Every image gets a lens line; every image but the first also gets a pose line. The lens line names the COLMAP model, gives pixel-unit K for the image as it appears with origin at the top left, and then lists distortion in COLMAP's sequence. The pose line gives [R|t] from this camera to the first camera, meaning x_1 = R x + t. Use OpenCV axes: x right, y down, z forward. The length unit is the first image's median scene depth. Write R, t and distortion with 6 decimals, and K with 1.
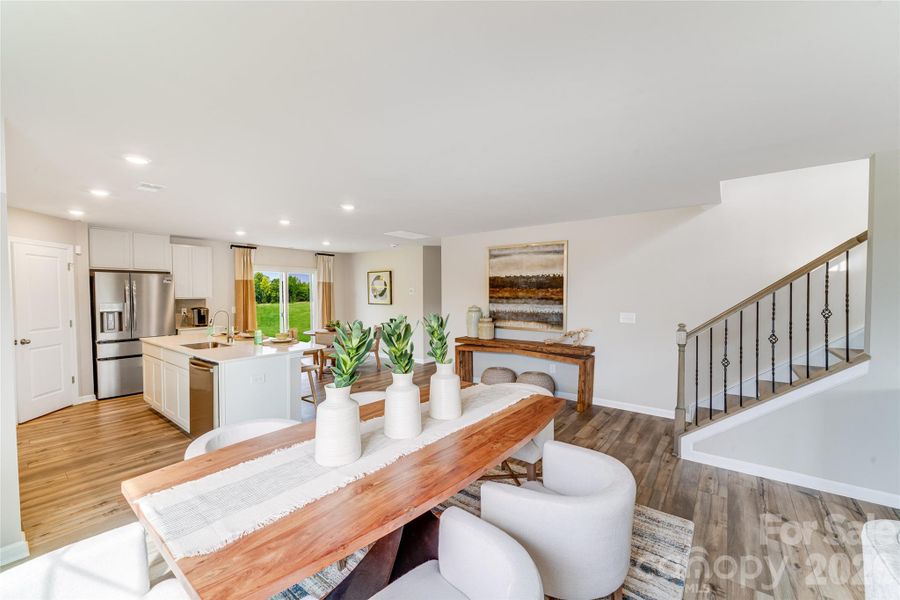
lens RADIAL K [[364.3, 0, 446.8], [0, 364.3, 301.2], [0, 0, 1]] dist [0.000899, 0.000185]
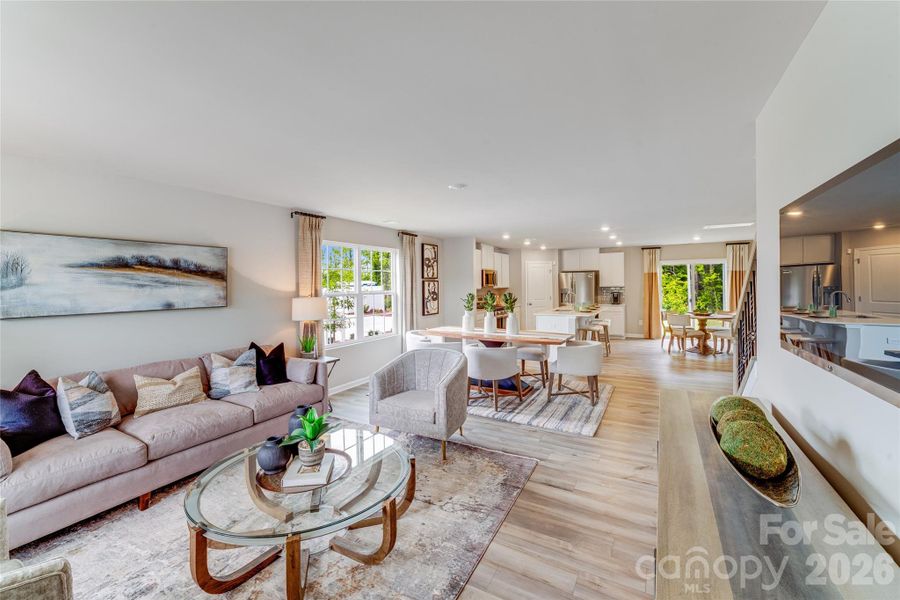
lens RADIAL K [[367.6, 0, 447.1], [0, 367.6, 291.4], [0, 0, 1]] dist [-0.000301, -0.000233]
pose [[0.146143, 0.016846, -0.989120, 0.852512], [-0.009935, 0.999830, 0.015560, -0.003803], [0.989214, 0.007553, 0.146286, 0.073802]]
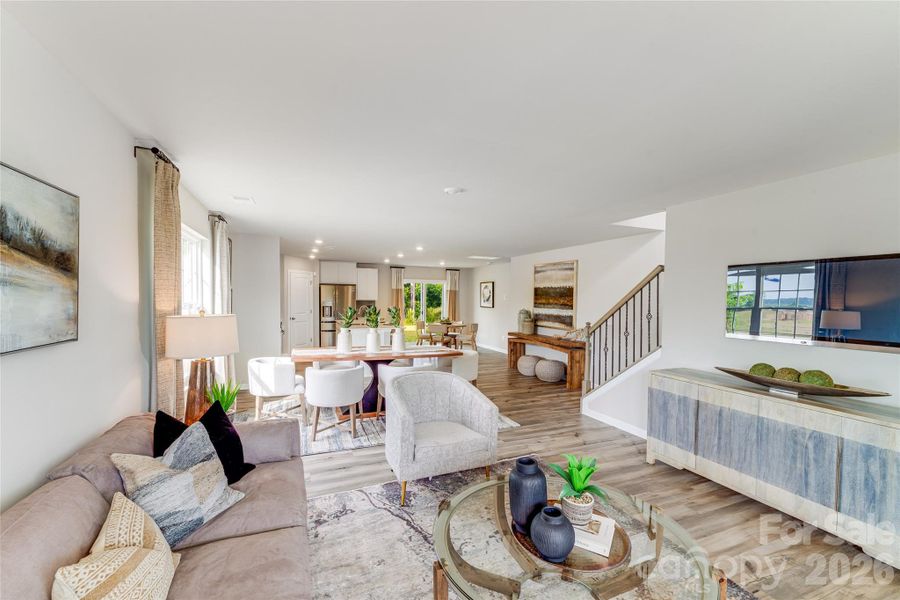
lens RADIAL K [[371.5, 0, 446.8], [0, 371.5, 314.6], [0, 0, 1]] dist [0.000643, 0.000069]
pose [[0.867869, 0.037036, -0.495411, 0.513917], [-0.027594, 0.999271, 0.026364, 0.004093], [0.496027, -0.009210, 0.868258, -0.327768]]
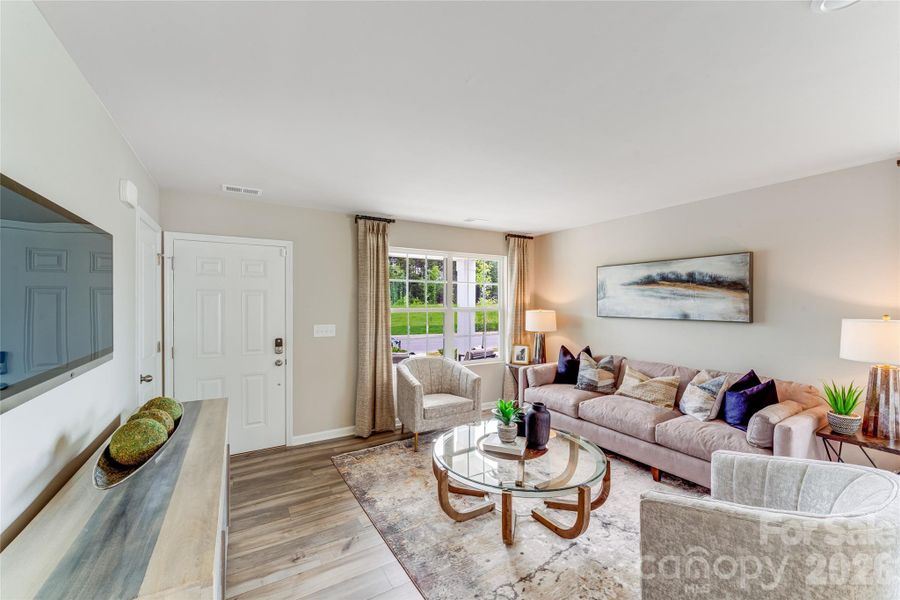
lens RADIAL K [[364.3, 0, 446.8], [0, 364.3, 301.2], [0, 0, 1]] dist [0.000899, 0.000185]
pose [[-0.930377, 0.004041, 0.366582, 0.360501], [0.012267, 0.999723, 0.020111, -0.010991], [-0.366399, 0.023207, -0.930168, 0.456272]]
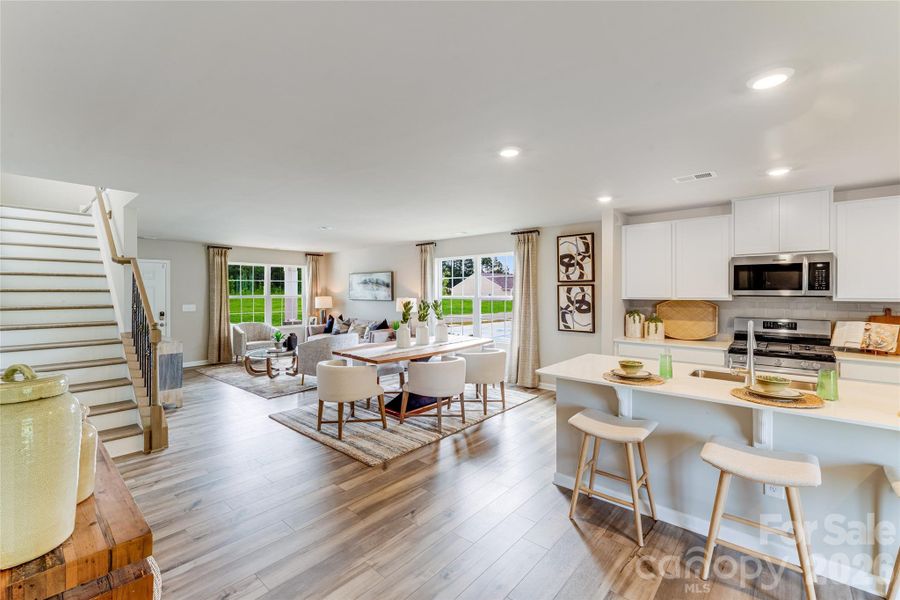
lens RADIAL K [[387.9, 0, 441.4], [0, 387.9, 293.7], [0, 0, 1]] dist [-0.001557, -0.000027]
pose [[-0.997791, 0.004069, 0.066311, -0.143284], [0.006065, 0.999534, 0.029925, -0.029191], [-0.066159, 0.030261, -0.997350, 1.194947]]
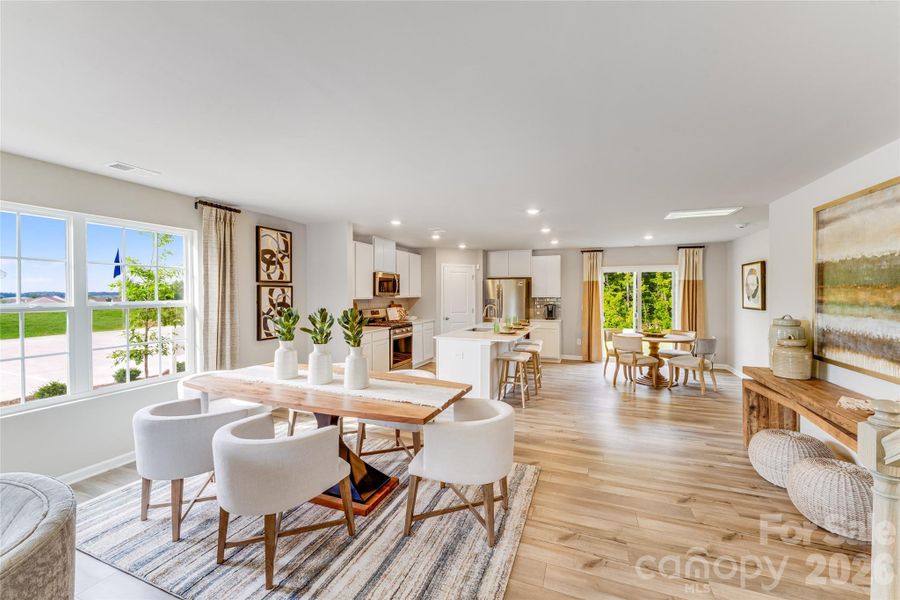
lens RADIAL K [[364.3, 0, 446.8], [0, 364.3, 301.2], [0, 0, 1]] dist [0.000899, 0.000185]
pose [[0.284317, 0.023812, -0.958435, 0.474926], [-0.023102, 0.999571, 0.017981, -0.009035], [0.958452, 0.017029, 0.284745, 0.337942]]
